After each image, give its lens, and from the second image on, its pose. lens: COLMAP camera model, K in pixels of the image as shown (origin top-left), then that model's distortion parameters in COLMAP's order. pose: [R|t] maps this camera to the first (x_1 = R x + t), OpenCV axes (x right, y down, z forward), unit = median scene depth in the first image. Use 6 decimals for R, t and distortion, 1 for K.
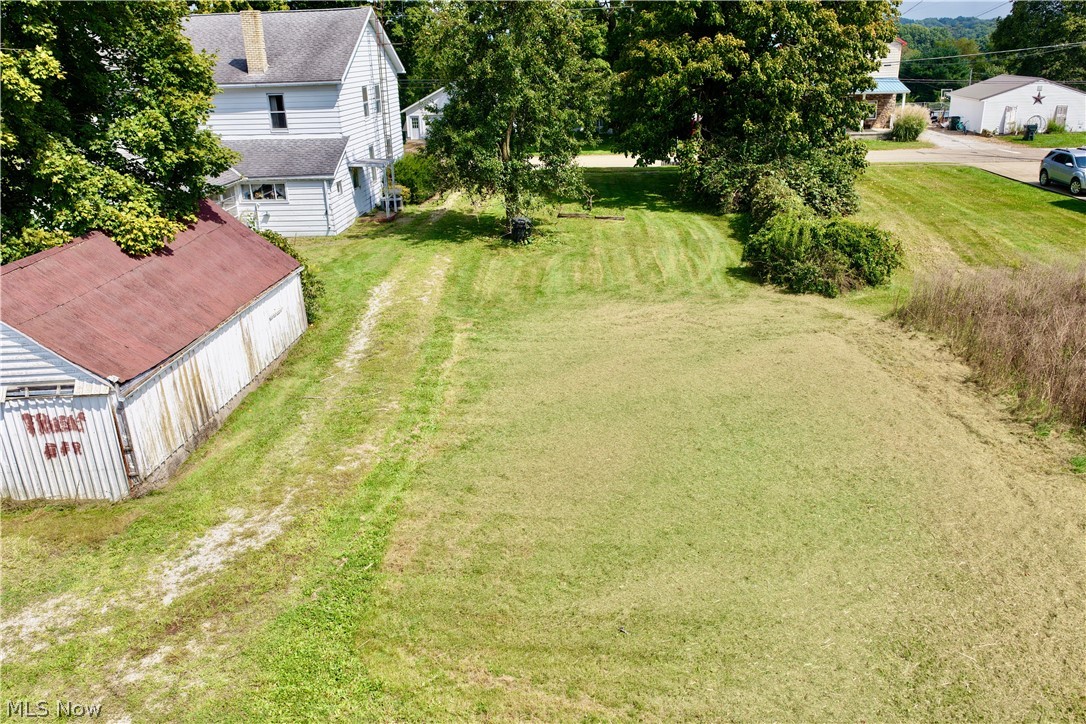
lens RADIAL K [[903.5, 0, 546.0], [0, 903.5, 358.4], [0, 0, 1]] dist [-0.013208, 0.035199]
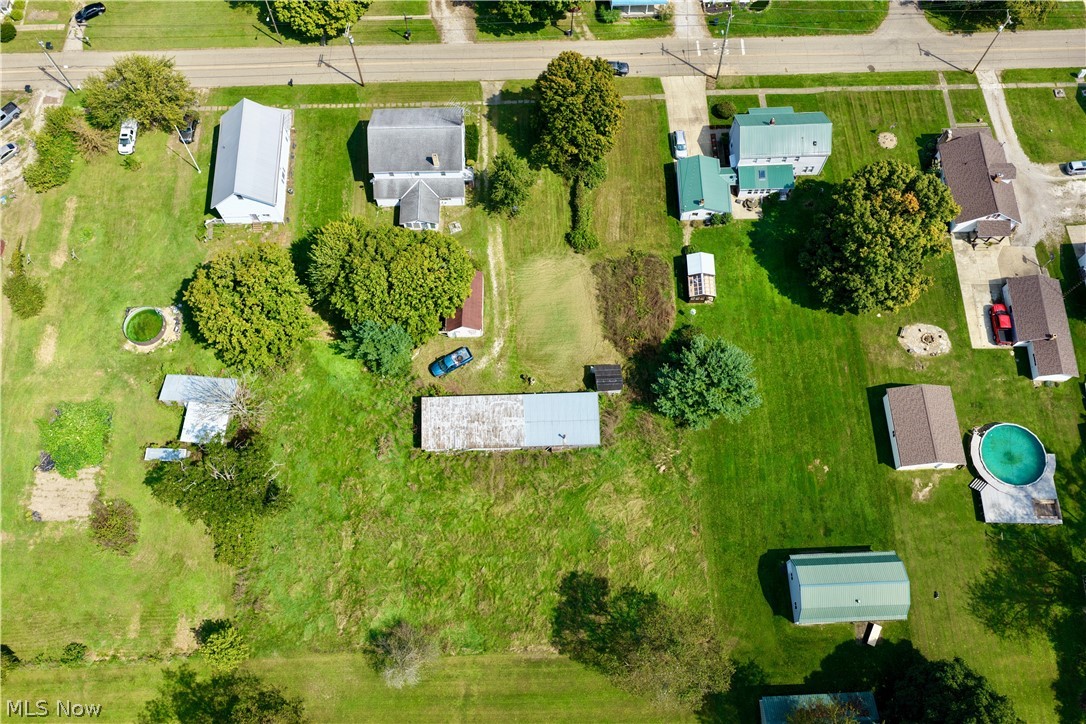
lens RADIAL K [[903.5, 0, 546.0], [0, 903.5, 358.4], [0, 0, 1]] dist [-0.013208, 0.035199]
pose [[0.994952, -0.081434, 0.058635, -0.168363], [0.009633, 0.659134, 0.751964, -2.534391], [-0.099884, -0.747603, 0.656592, -1.965640]]
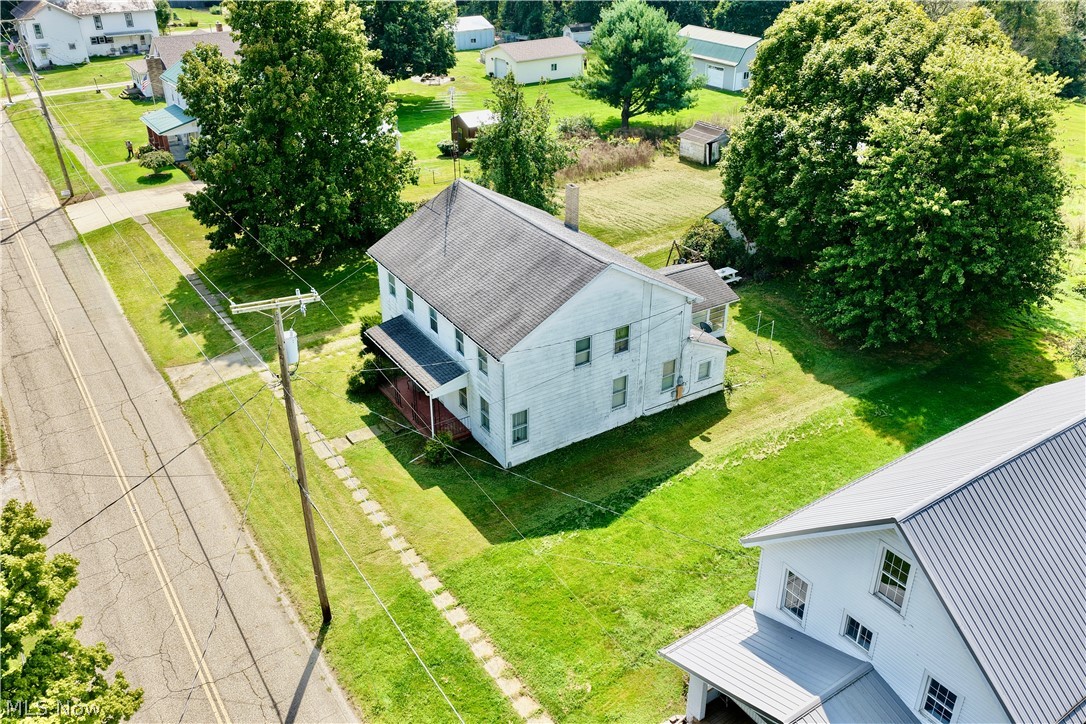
lens RADIAL K [[903.5, 0, 546.0], [0, 903.5, 358.4], [0, 0, 1]] dist [-0.013208, 0.035199]
pose [[-0.612032, -0.353733, 0.707311, -1.325138], [0.282152, 0.737856, 0.613154, -1.020899], [-0.738787, 0.574840, -0.351785, 1.646911]]
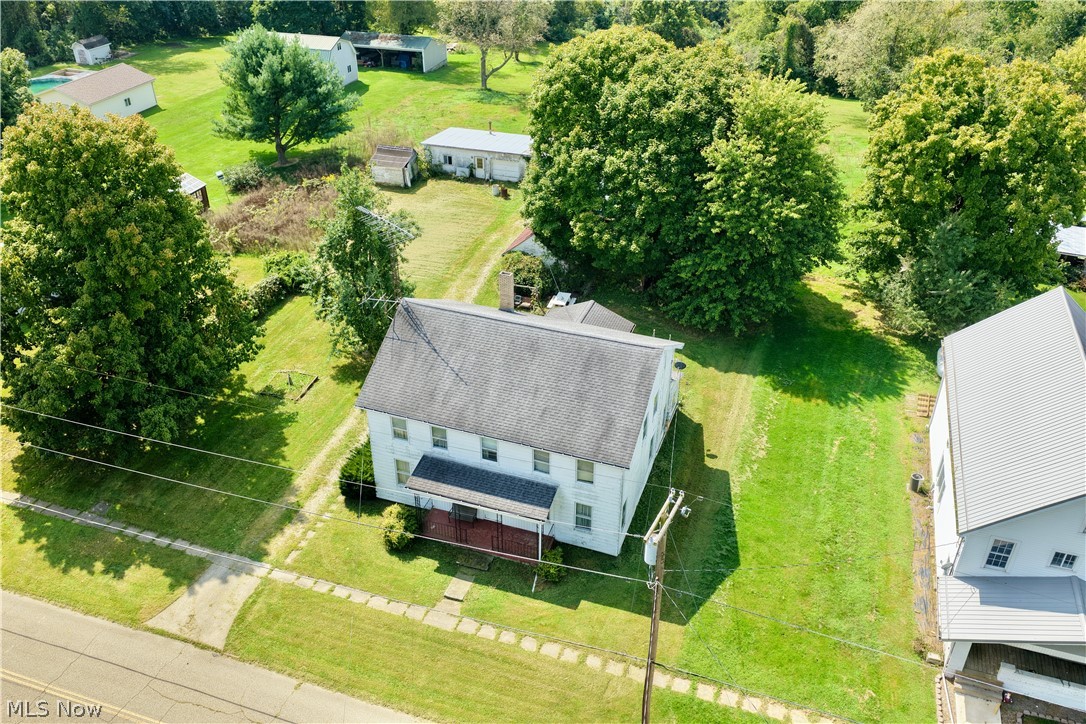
lens RADIAL K [[903.5, 0, 546.0], [0, 903.5, 358.4], [0, 0, 1]] dist [-0.013208, 0.035199]
pose [[-0.966995, -0.110104, 0.229778, -0.713155], [0.112618, 0.624250, 0.773065, -1.347199], [-0.228556, 0.773427, -0.591247, 1.894782]]
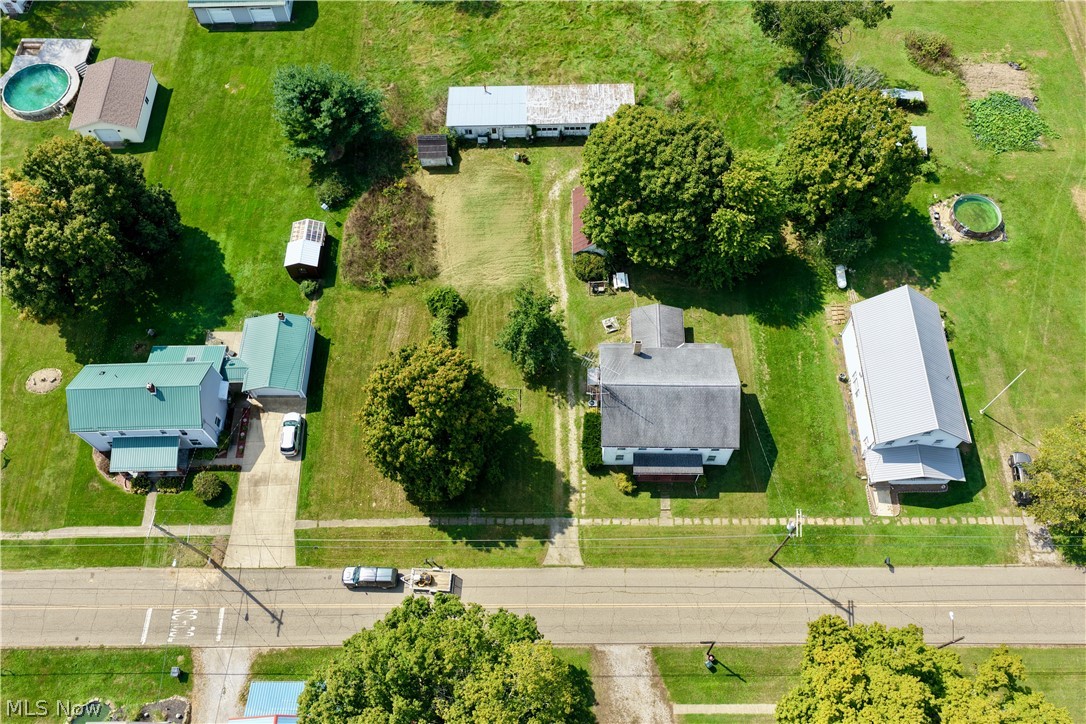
lens RADIAL K [[903.5, 0, 546.0], [0, 903.5, 358.4], [0, 0, 1]] dist [-0.013208, 0.035199]
pose [[-0.996335, 0.084940, 0.010070, -0.096048], [0.021094, 0.129902, 0.991303, -2.887821], [0.082893, 0.987882, -0.131217, 1.367077]]
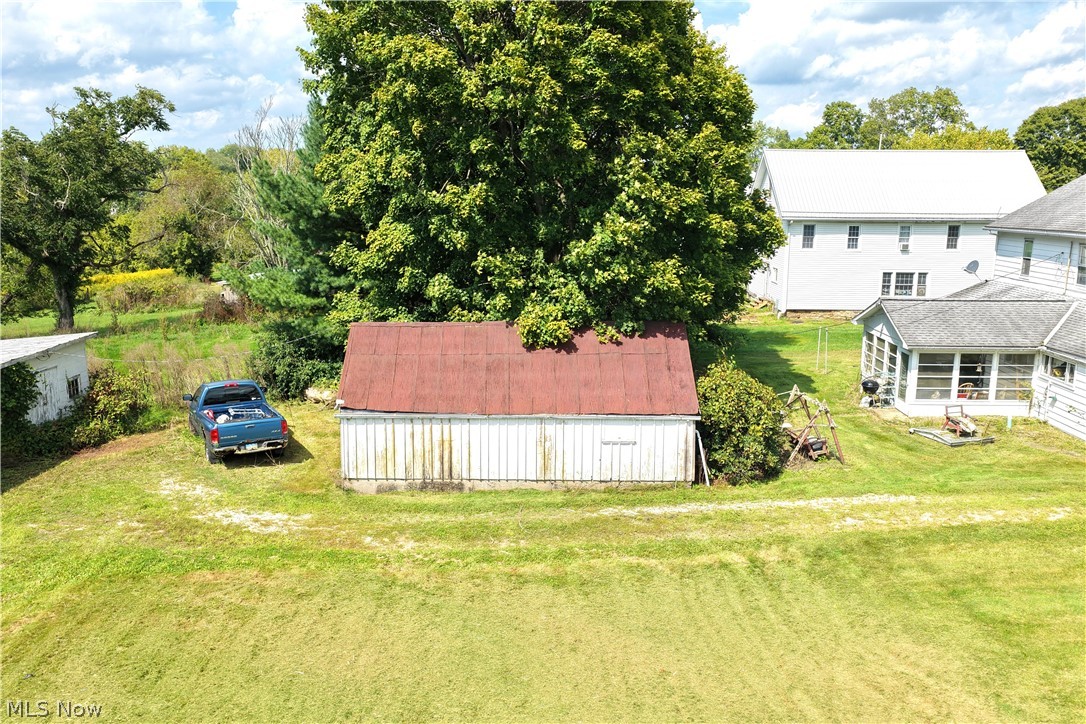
lens RADIAL K [[903.5, 0, 546.0], [0, 903.5, 358.4], [0, 0, 1]] dist [-0.013208, 0.035199]
pose [[0.073722, 0.217869, -0.973190, 0.414879], [-0.340914, 0.922563, 0.180709, -0.182158], [0.937199, 0.318452, 0.142288, 0.463867]]
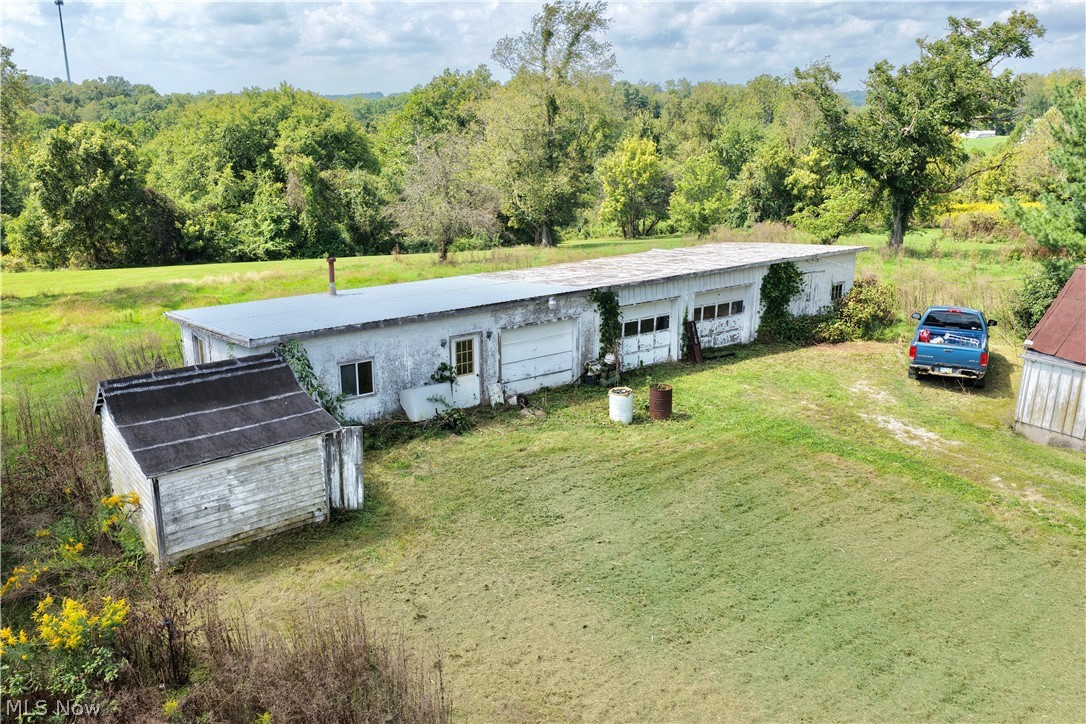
lens RADIAL K [[903.5, 0, 546.0], [0, 903.5, 358.4], [0, 0, 1]] dist [-0.013208, 0.035199]
pose [[-0.756299, 0.198548, -0.623370, 0.425473], [-0.205098, 0.832848, 0.514101, -0.228875], [0.621246, 0.516666, -0.589160, 0.591115]]
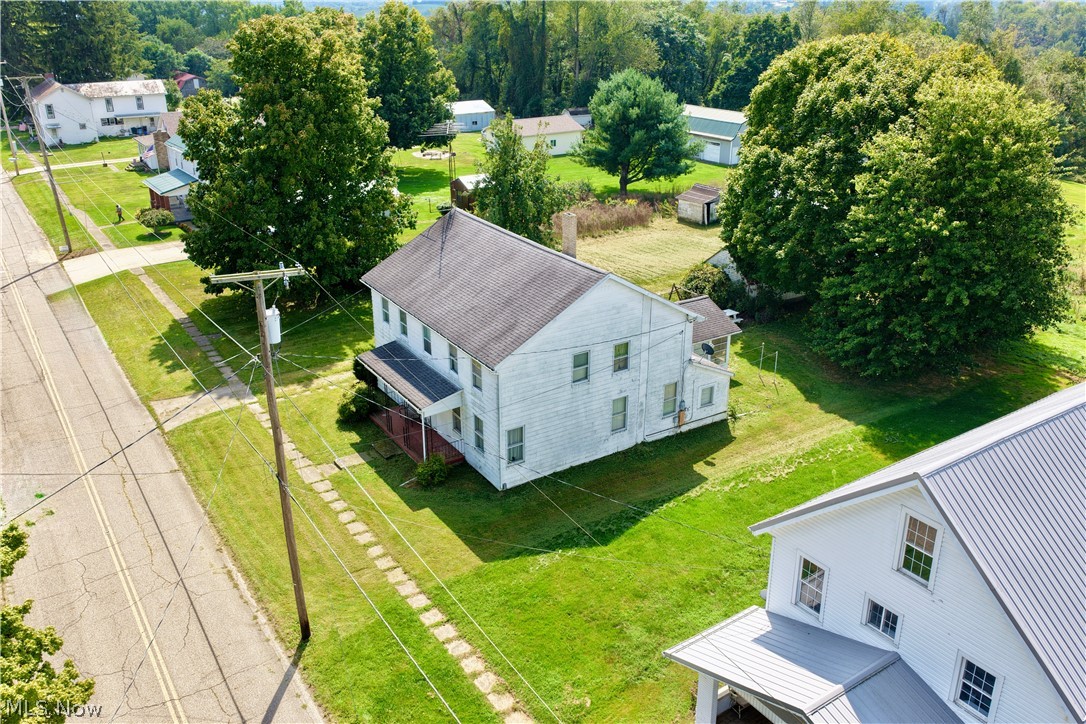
lens RADIAL K [[903.5, 0, 546.0], [0, 903.5, 358.4], [0, 0, 1]] dist [-0.013208, 0.035199]
pose [[-0.611397, -0.273045, 0.742725, -1.332228], [0.284159, 0.800228, 0.528099, -0.920603], [-0.738544, 0.533930, -0.411669, 1.683607]]
